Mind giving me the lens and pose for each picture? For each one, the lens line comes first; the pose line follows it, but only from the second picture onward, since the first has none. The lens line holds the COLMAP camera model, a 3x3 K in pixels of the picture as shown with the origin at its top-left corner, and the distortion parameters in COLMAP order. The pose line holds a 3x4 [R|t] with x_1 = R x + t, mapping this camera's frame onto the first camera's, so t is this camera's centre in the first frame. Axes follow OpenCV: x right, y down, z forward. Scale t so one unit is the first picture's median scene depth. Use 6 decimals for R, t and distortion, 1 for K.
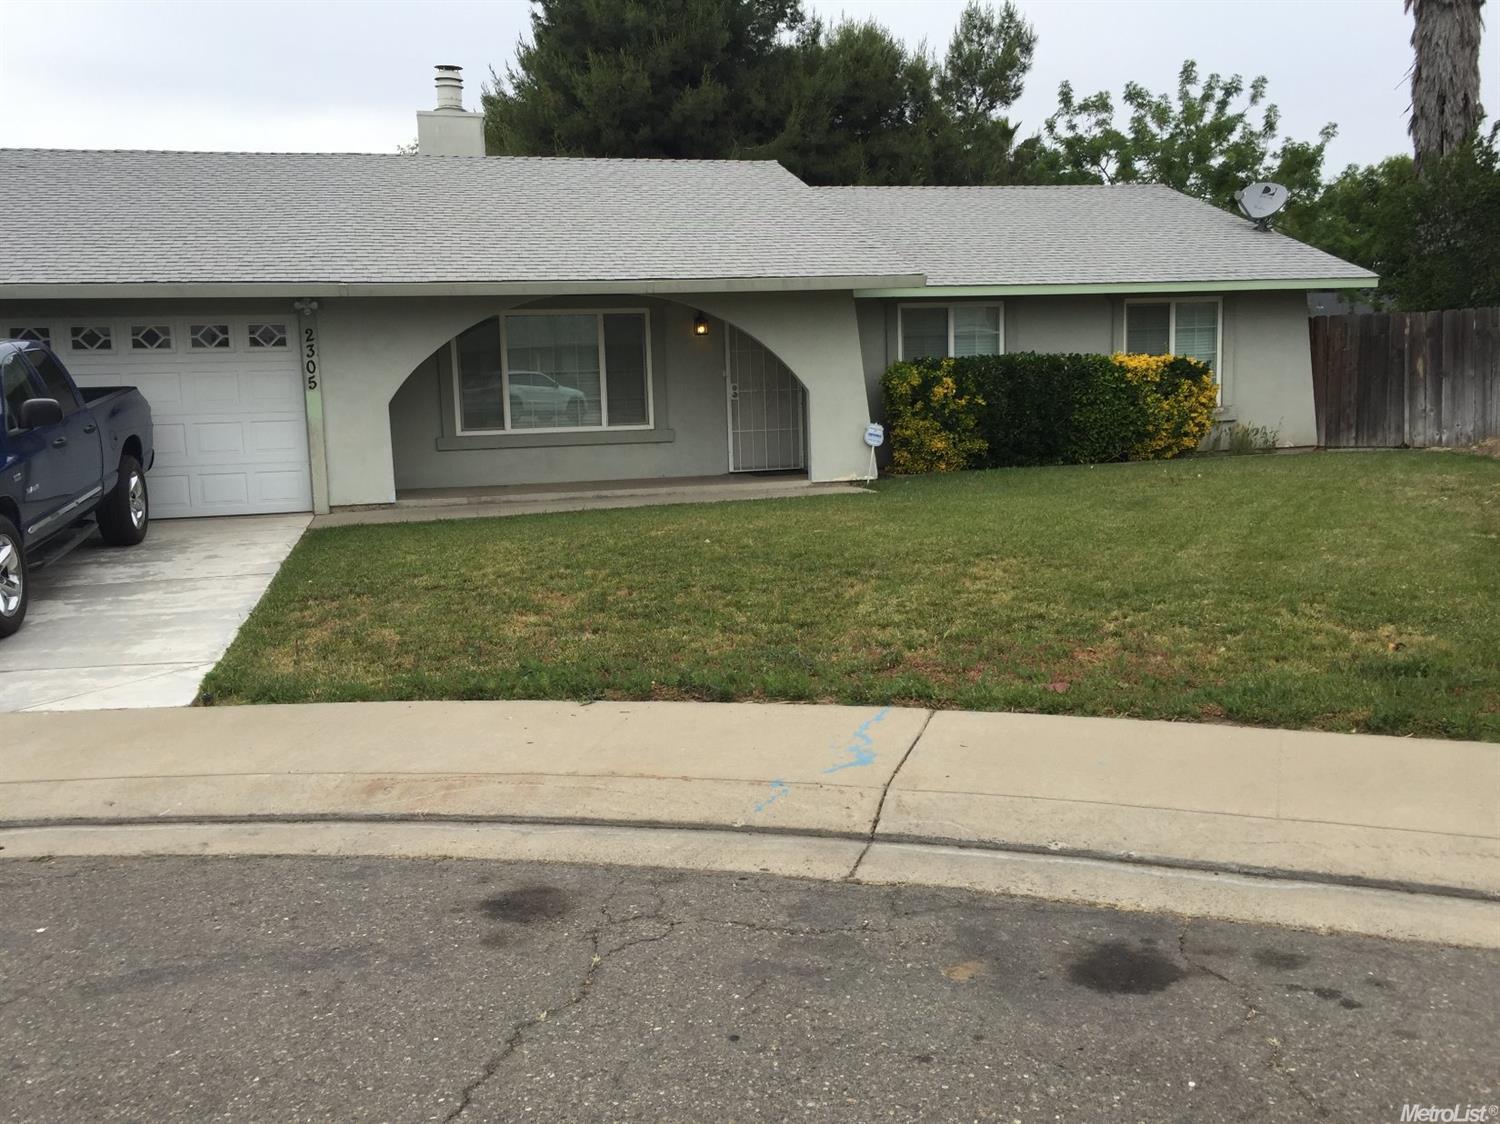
lens RADIAL K [[1319.1, 0, 750.0], [0, 1319.1, 562.0], [0, 0, 1]] dist [0.049889, -0.019880]
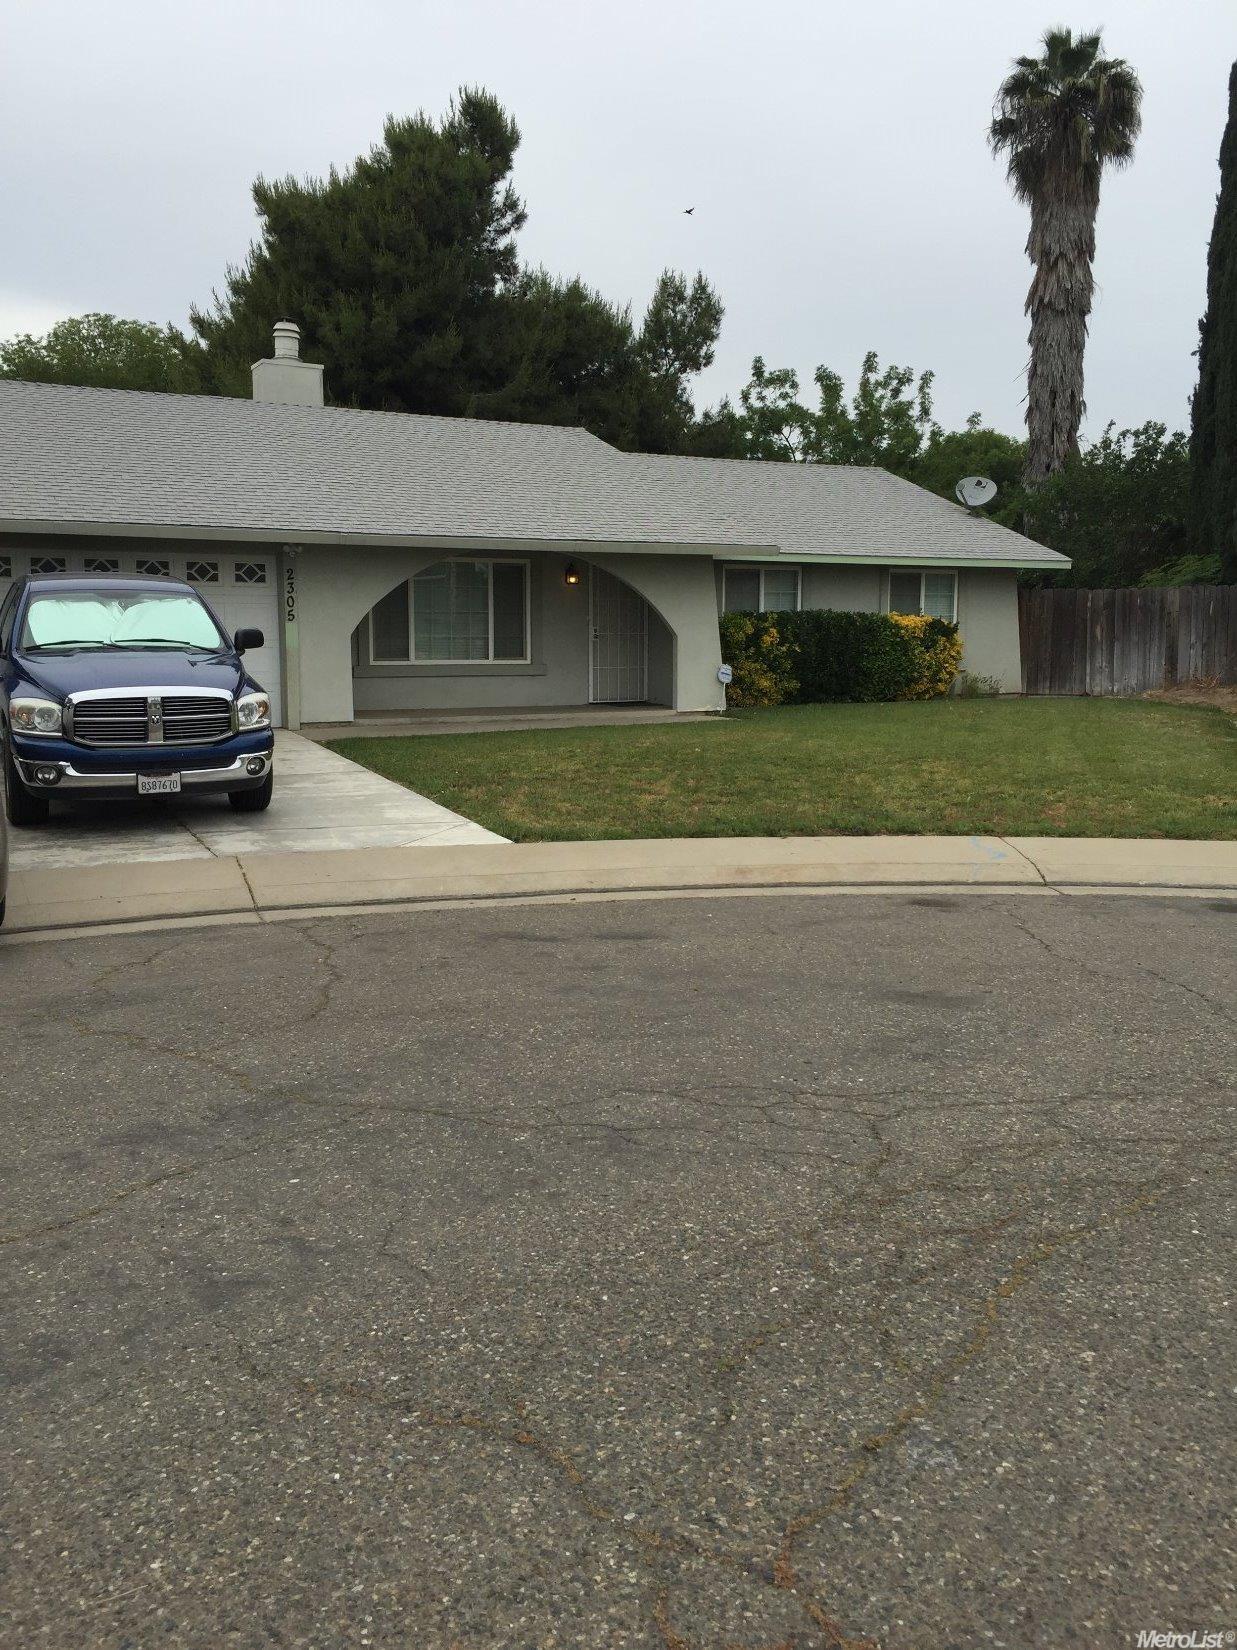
lens RADIAL K [[1567.6, 0, 620.6], [0, 1567.6, 797.0], [0, 0, 1]] dist [-0.004878, 0.649216]
pose [[0.960984, 0.005310, 0.276555, -0.349960], [0.000366, 0.999790, -0.020468, 0.040949], [-0.276605, 0.019771, 0.960780, -0.313367]]
